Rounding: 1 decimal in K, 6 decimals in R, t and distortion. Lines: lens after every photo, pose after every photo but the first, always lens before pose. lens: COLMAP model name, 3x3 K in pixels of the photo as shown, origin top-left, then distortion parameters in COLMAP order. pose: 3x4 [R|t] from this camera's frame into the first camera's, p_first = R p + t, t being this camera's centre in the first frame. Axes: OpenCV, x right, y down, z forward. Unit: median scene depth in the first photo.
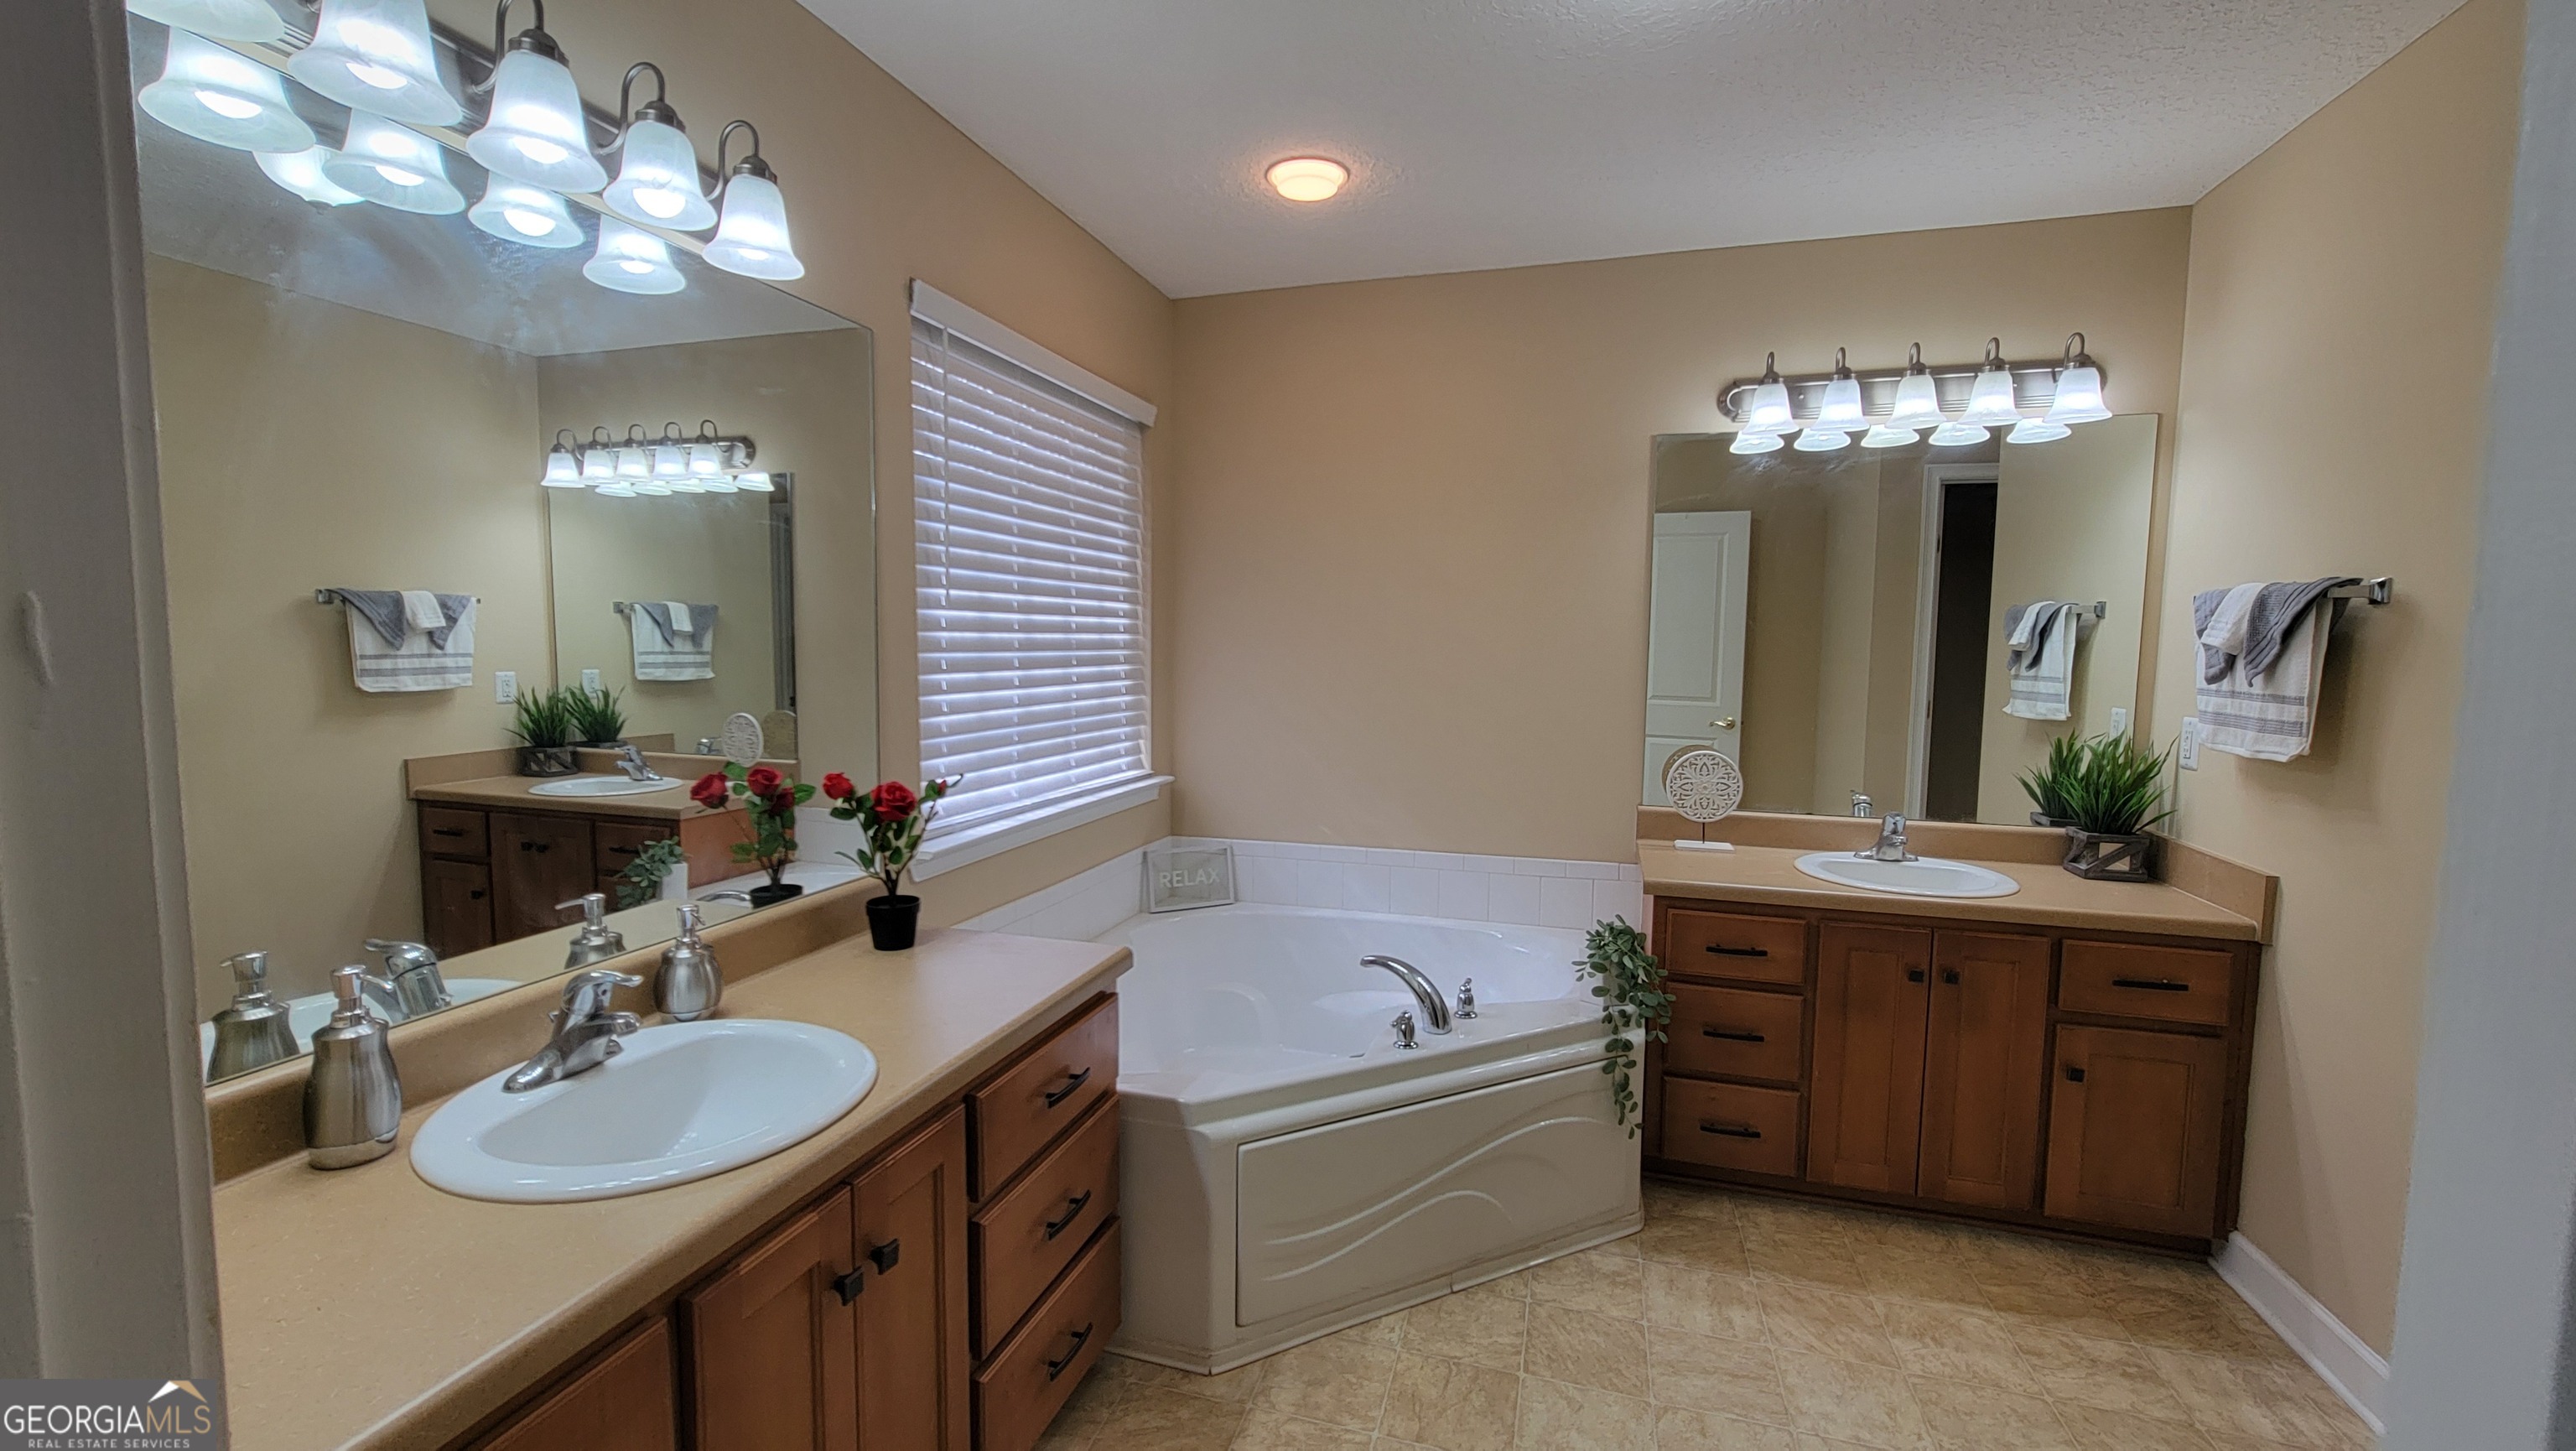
lens RADIAL K [[1055.3, 0, 1271.8], [0, 1055.3, 721.2], [0, 0, 1]] dist [-0.004769, -0.000282]
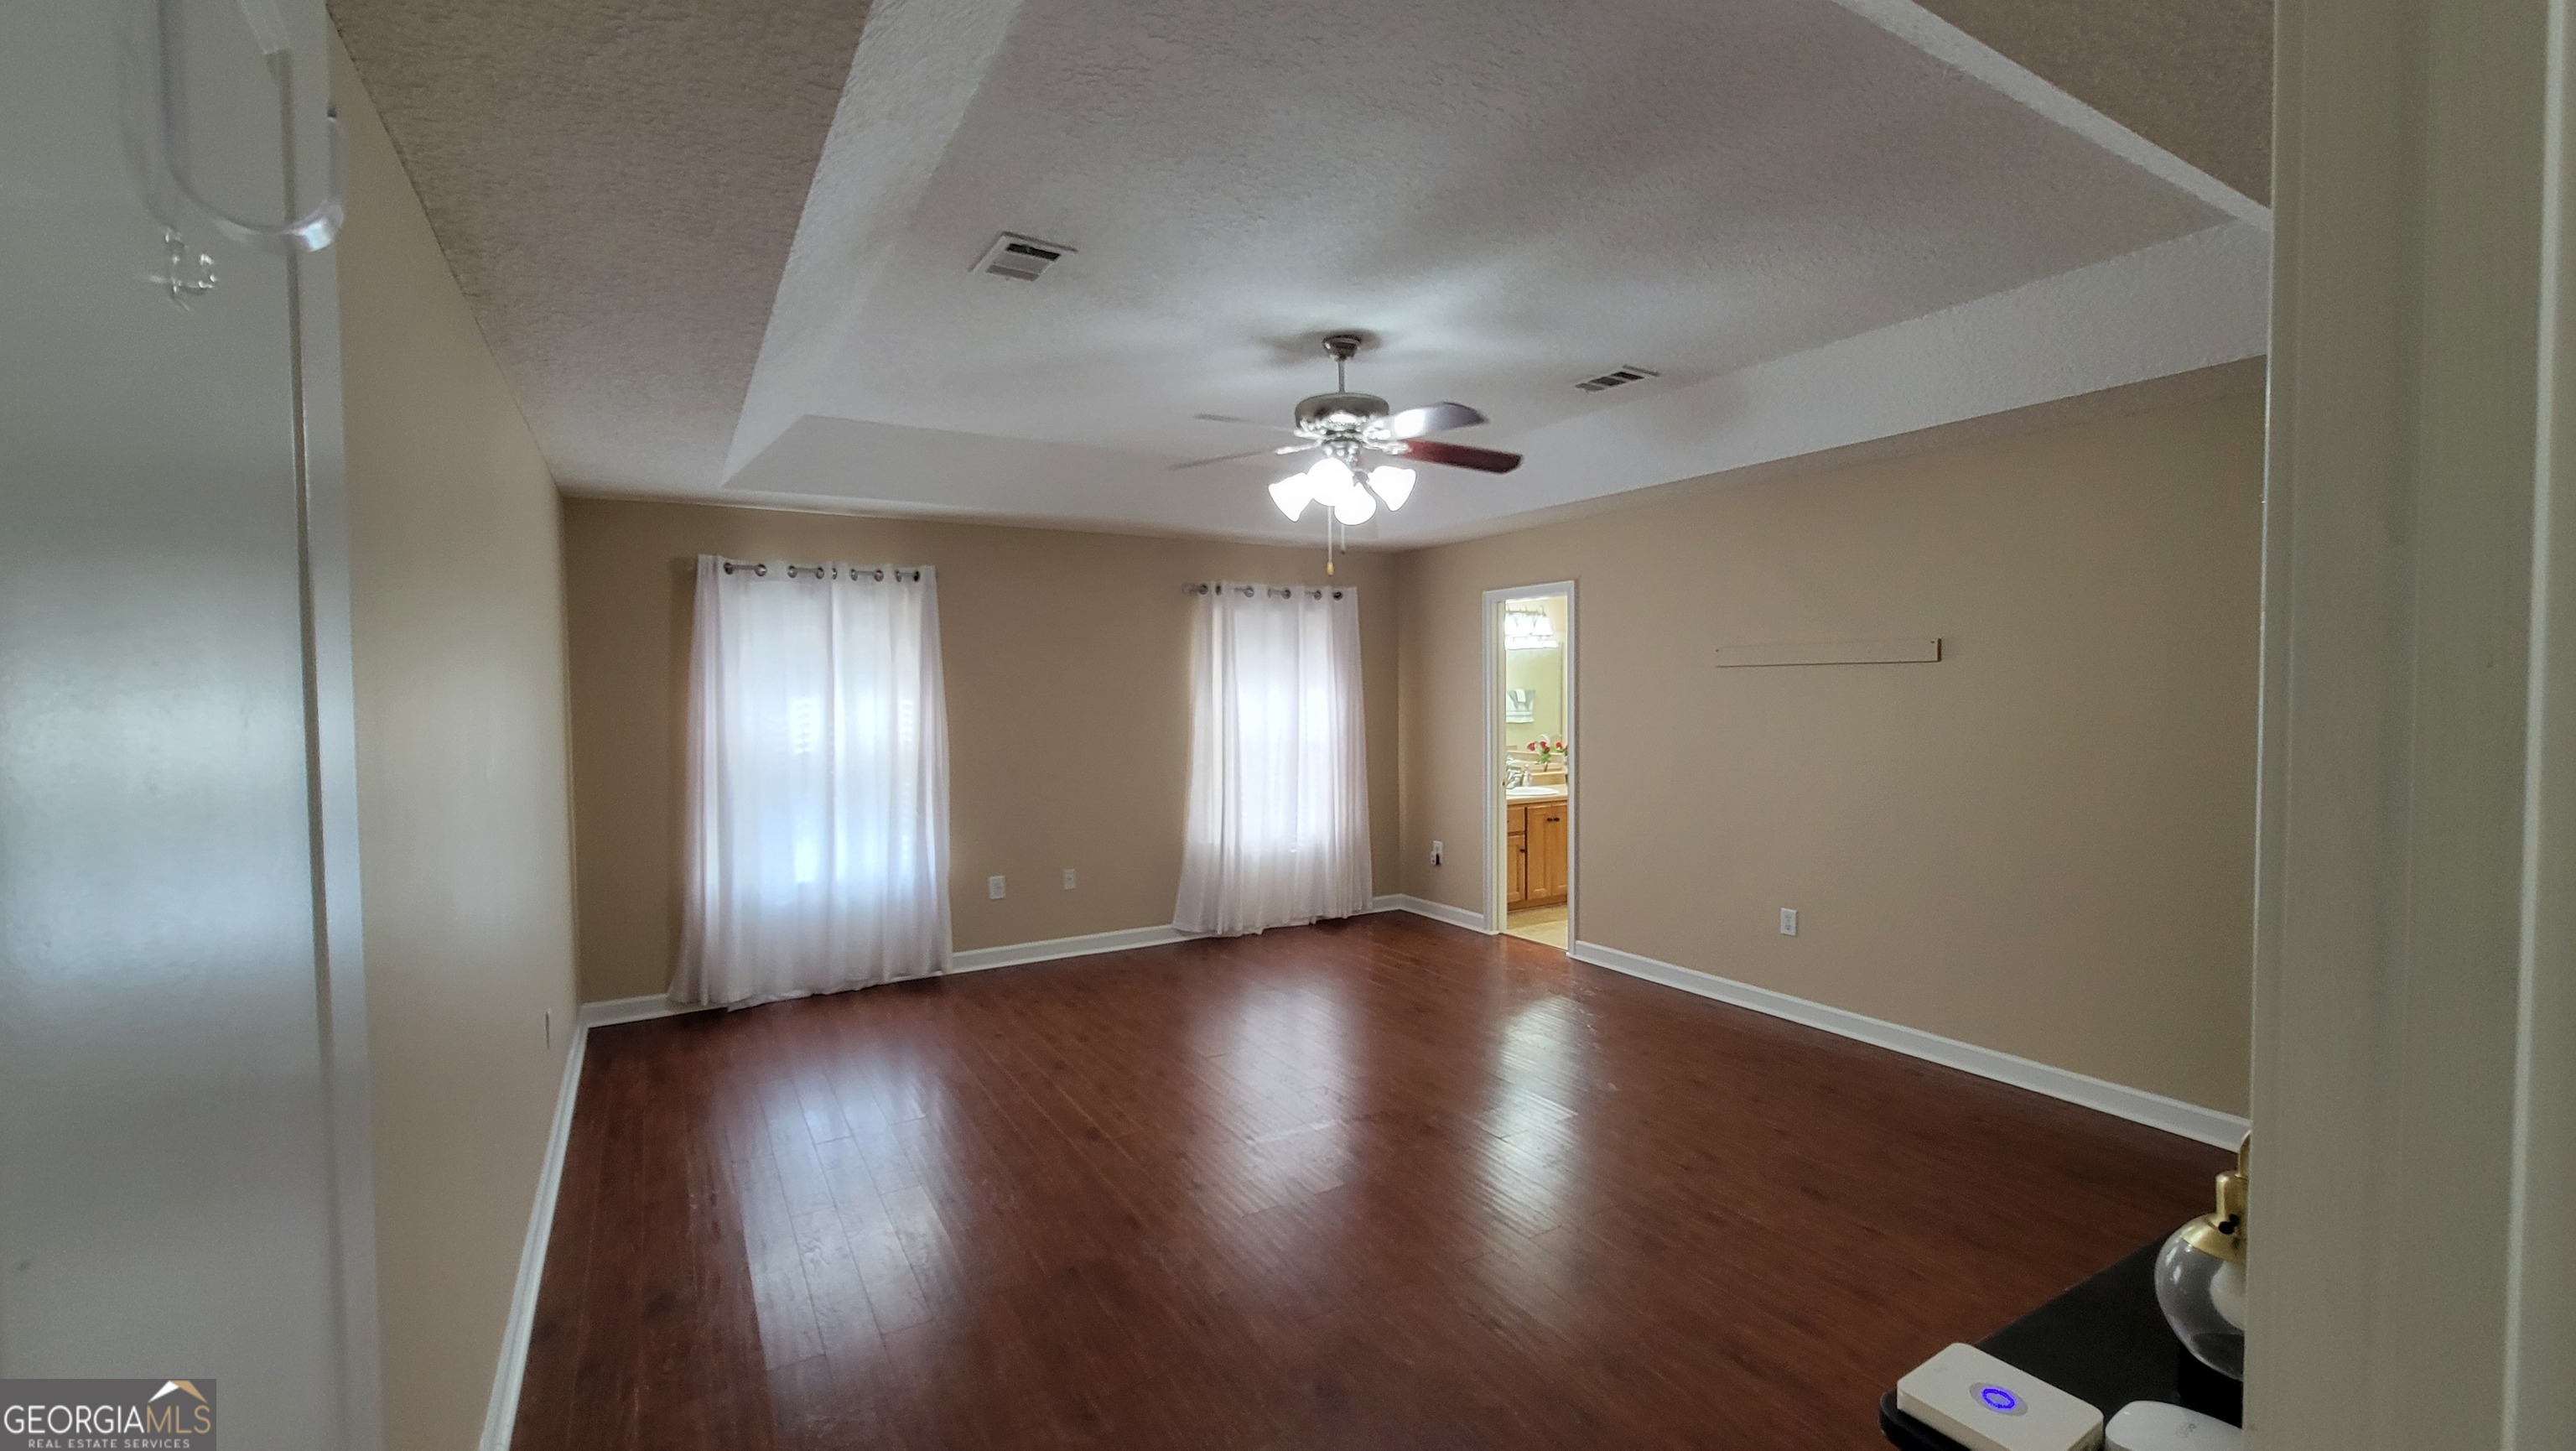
lens RADIAL K [[1058.3, 0, 1265.0], [0, 1058.3, 725.2], [0, 0, 1]] dist [-0.002672, 0.000370]
pose [[0.744339, 0.010795, -0.667715, 0.612557], [-0.036881, 0.999008, -0.024963, 0.050211], [0.666783, 0.043207, 0.743999, -1.175747]]
